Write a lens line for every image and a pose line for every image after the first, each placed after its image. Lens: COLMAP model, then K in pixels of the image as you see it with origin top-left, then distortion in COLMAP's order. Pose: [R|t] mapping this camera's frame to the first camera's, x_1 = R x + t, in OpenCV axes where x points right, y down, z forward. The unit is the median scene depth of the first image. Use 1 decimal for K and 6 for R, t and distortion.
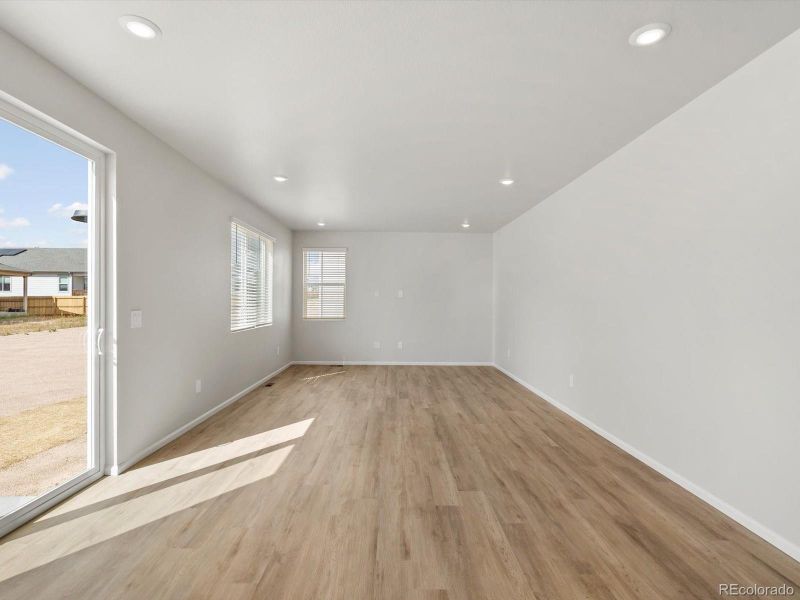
lens RADIAL K [[405.1, 0, 399.9], [0, 405.1, 301.5], [0, 0, 1]] dist [-0.000124, -0.000728]
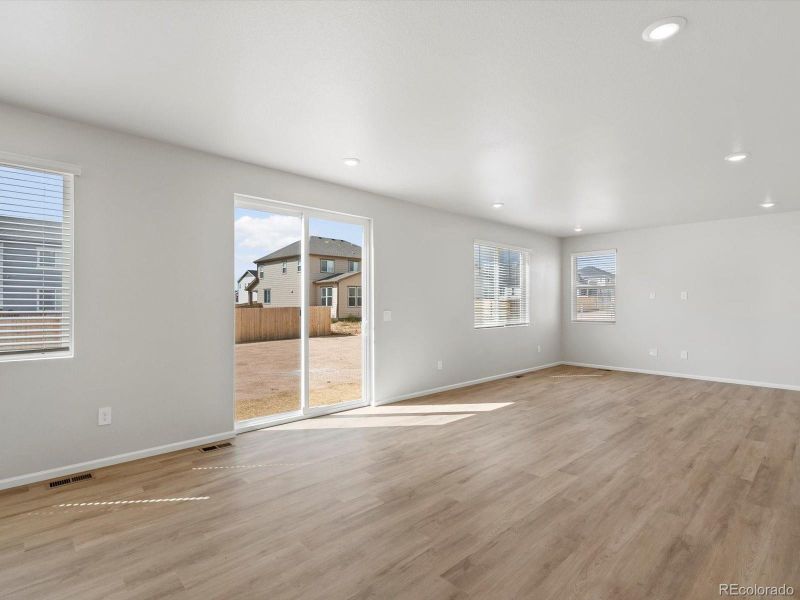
lens RADIAL K [[405.1, 0, 397.7], [0, 405.1, 302.3], [0, 0, 1]] dist [-0.000124, -0.000728]
pose [[0.675924, -0.010393, -0.736898, 0.559177], [0.005319, 0.999943, -0.009224, 0.002515], [0.736952, 0.002315, 0.675941, -0.081907]]
